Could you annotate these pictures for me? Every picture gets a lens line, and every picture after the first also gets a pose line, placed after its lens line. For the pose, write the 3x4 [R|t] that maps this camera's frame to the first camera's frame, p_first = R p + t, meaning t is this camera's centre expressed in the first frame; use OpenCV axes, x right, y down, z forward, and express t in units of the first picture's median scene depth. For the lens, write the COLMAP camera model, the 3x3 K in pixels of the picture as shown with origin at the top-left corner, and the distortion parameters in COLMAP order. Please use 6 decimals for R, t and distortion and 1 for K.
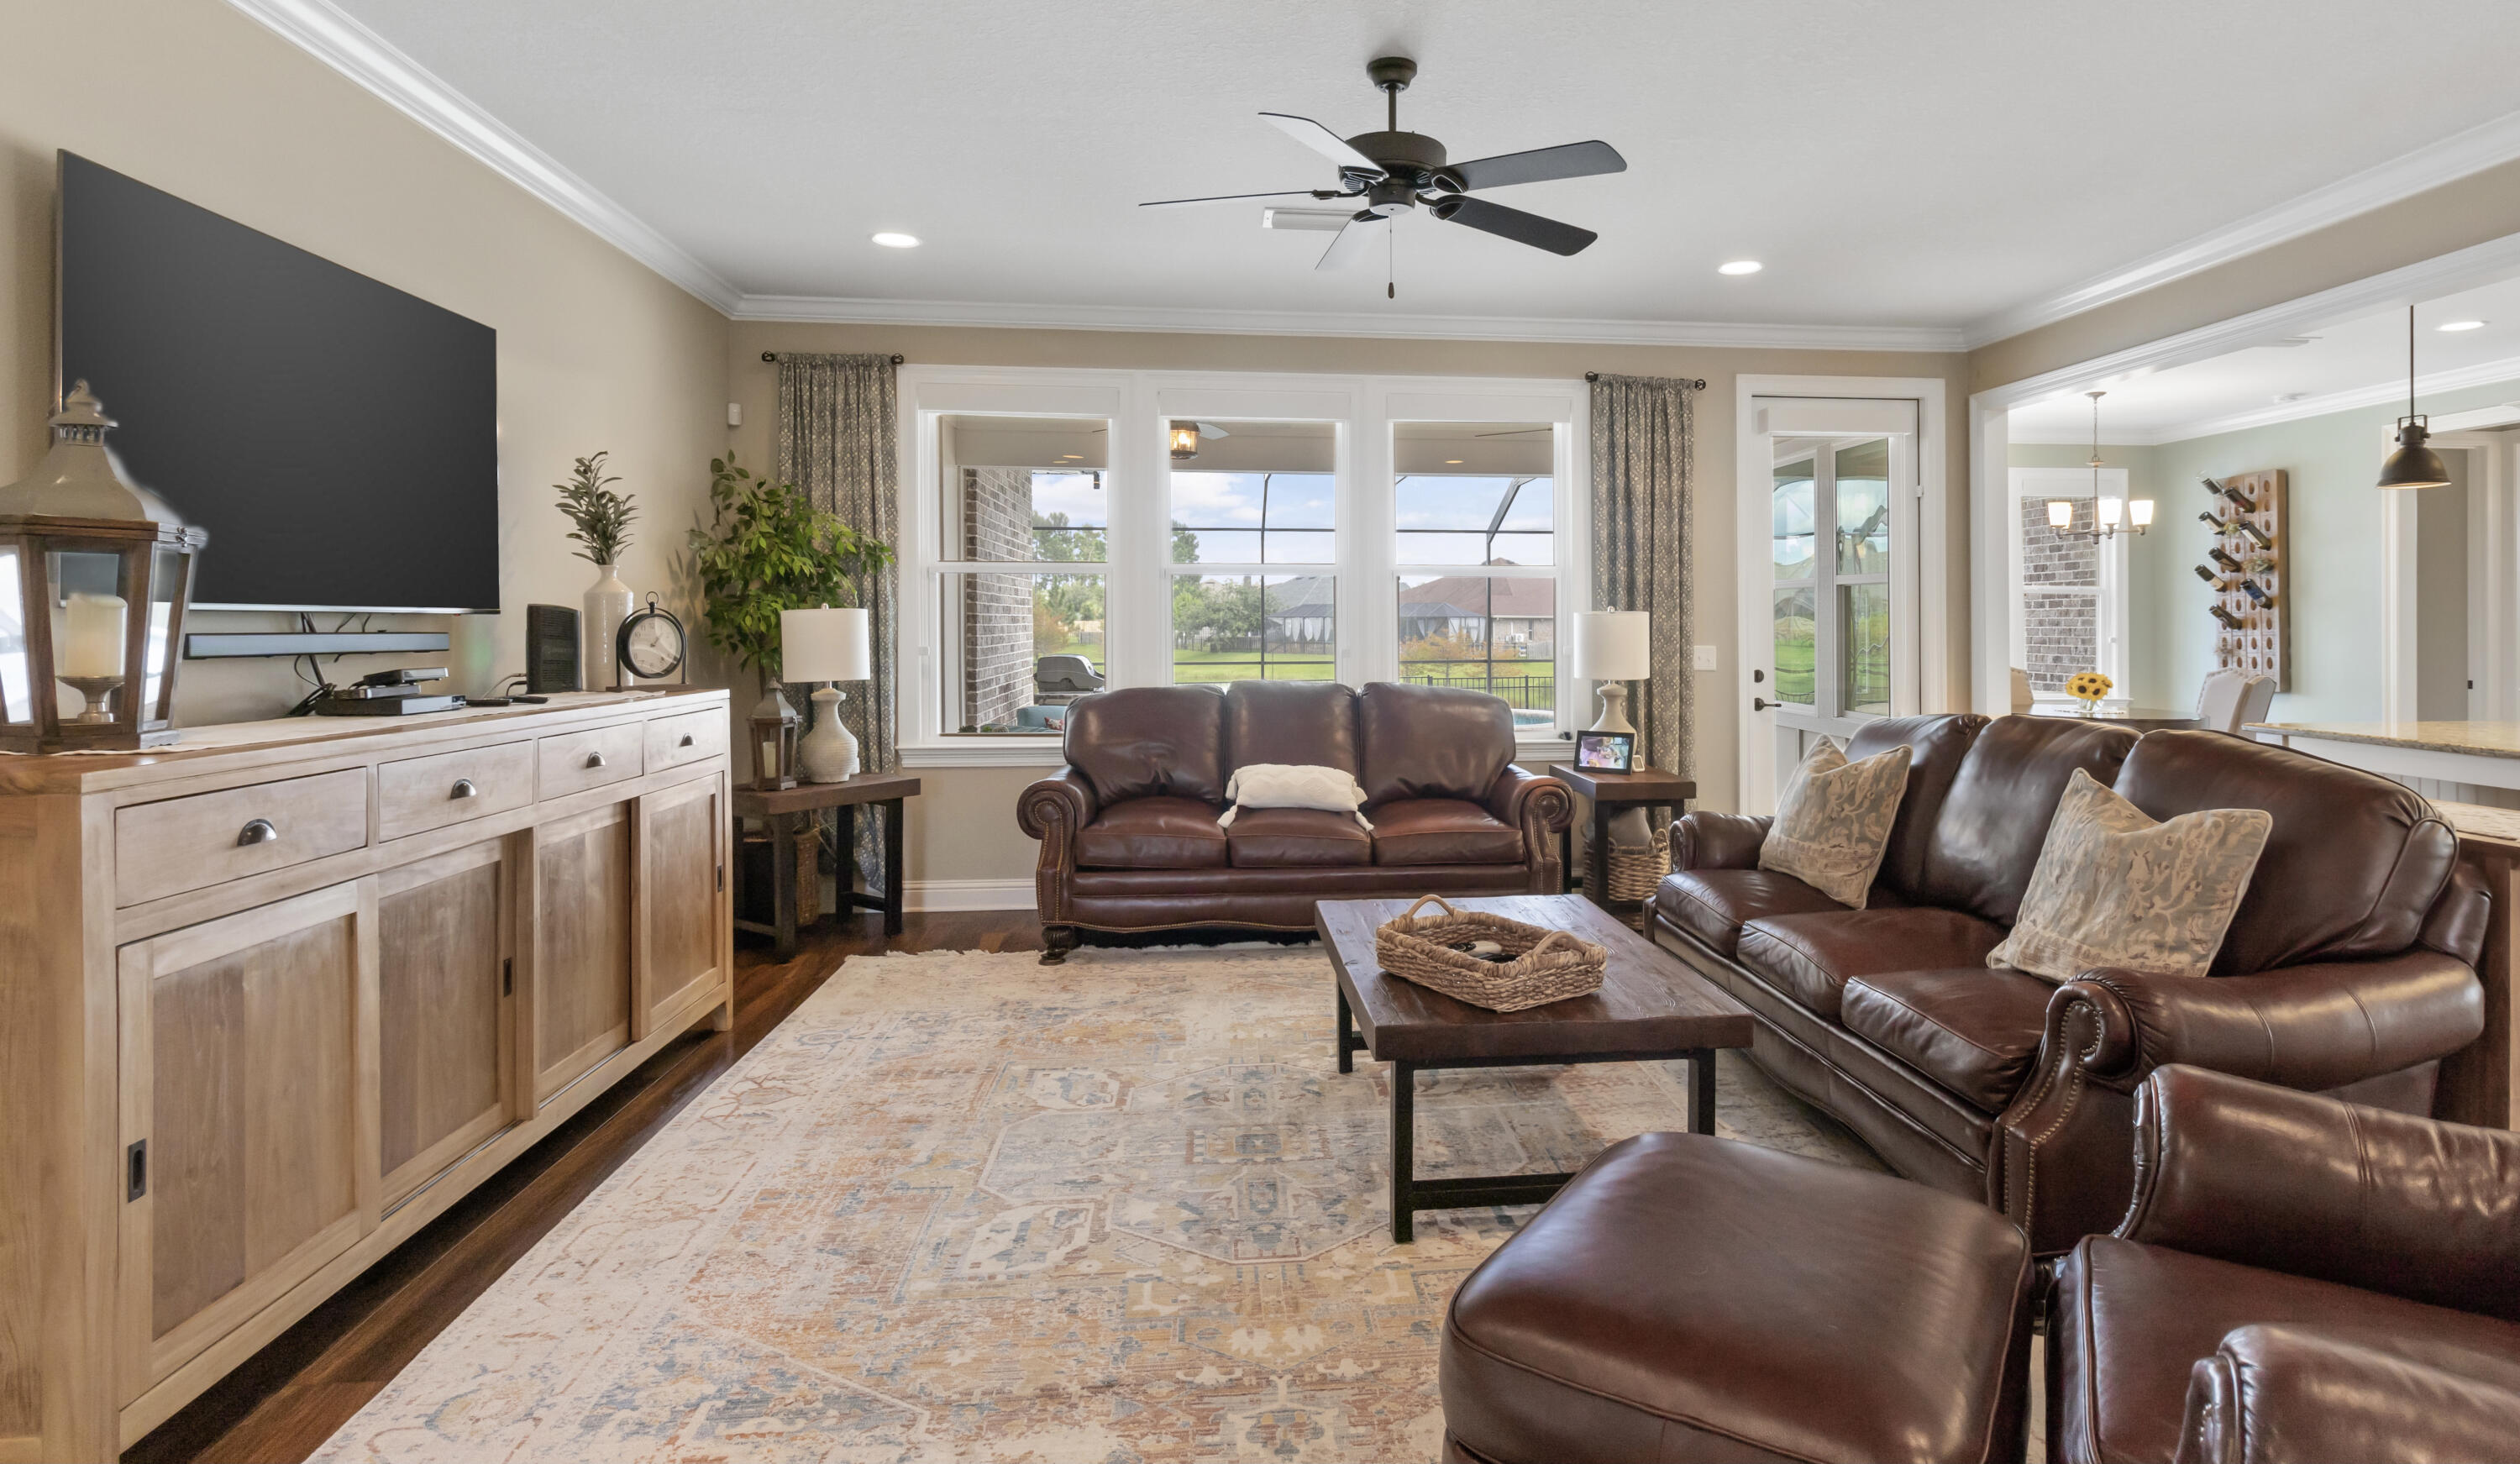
lens RADIAL K [[1231.3, 0, 1260.0], [0, 1231.3, 732.0], [0, 0, 1]] dist [-0.001069, -0.000251]
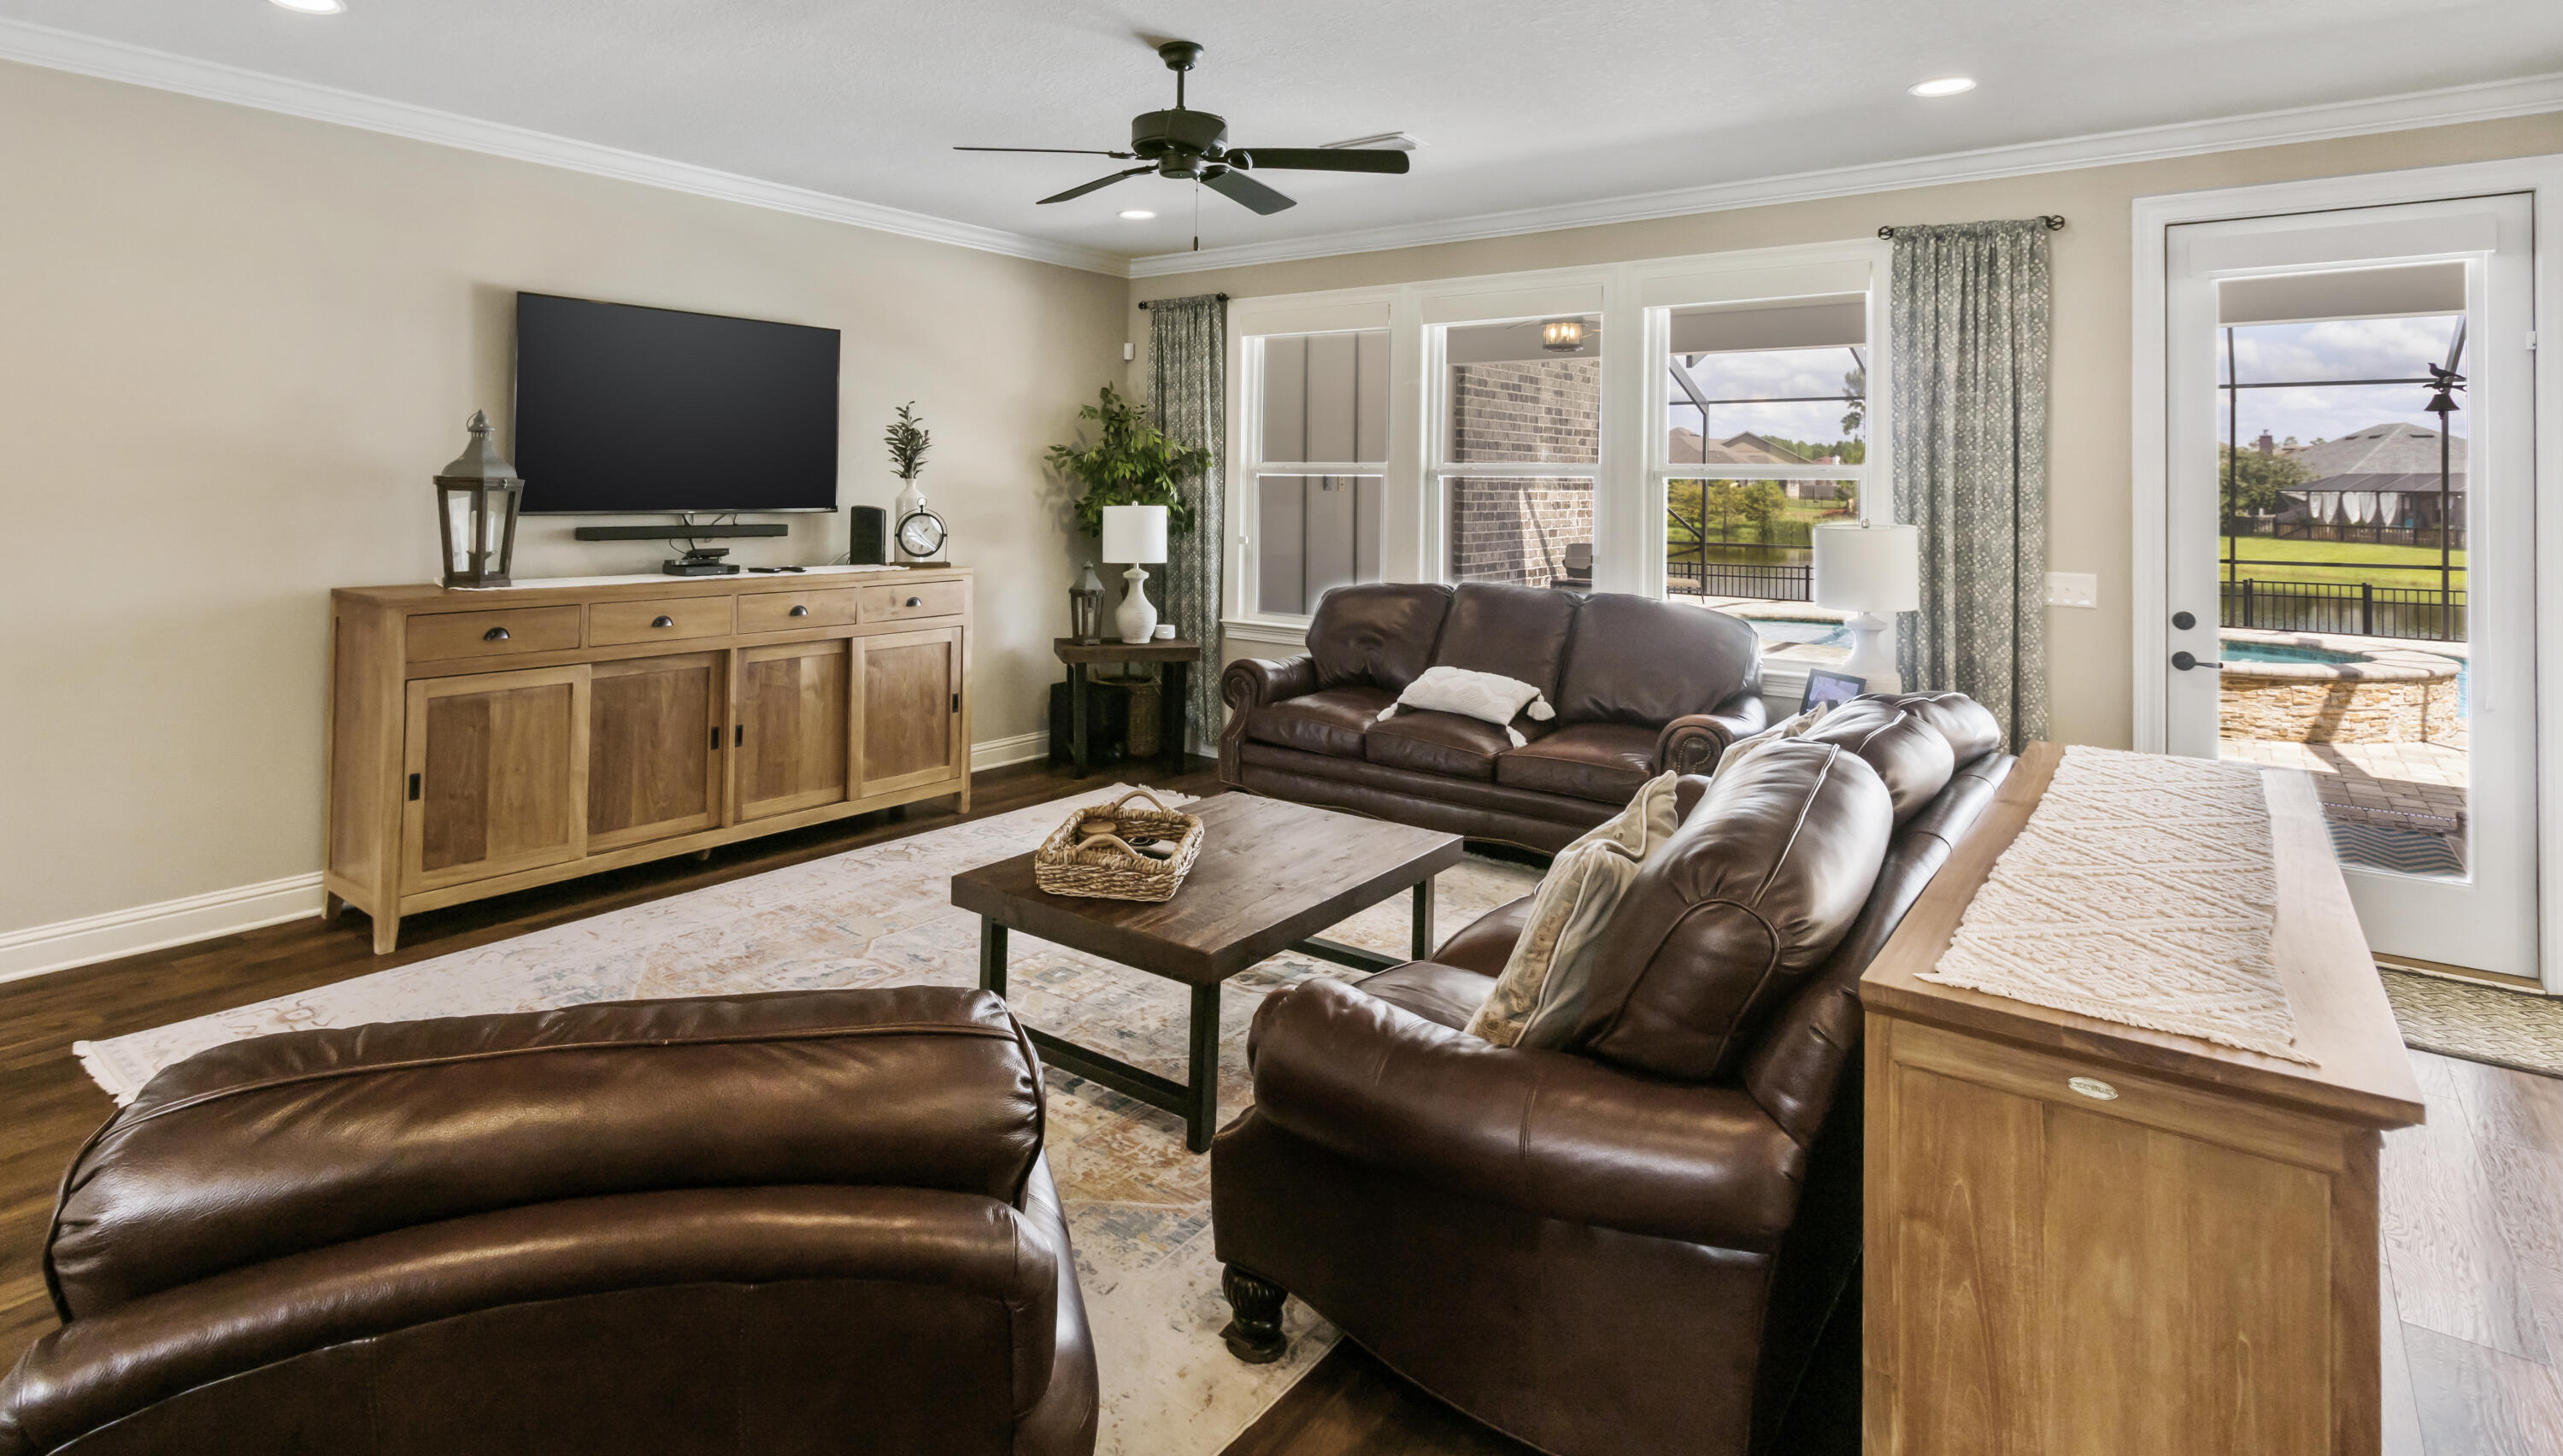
lens RADIAL K [[1263.3, 0, 1275.5], [0, 1263.3, 576.3], [0, 0, 1]] dist [0.002408, 0.000044]
pose [[0.733485, 0.059155, -0.677127, 0.627703], [-0.070460, 0.997456, 0.010815, -0.051408], [0.676044, 0.039778, 0.735787, 0.148988]]
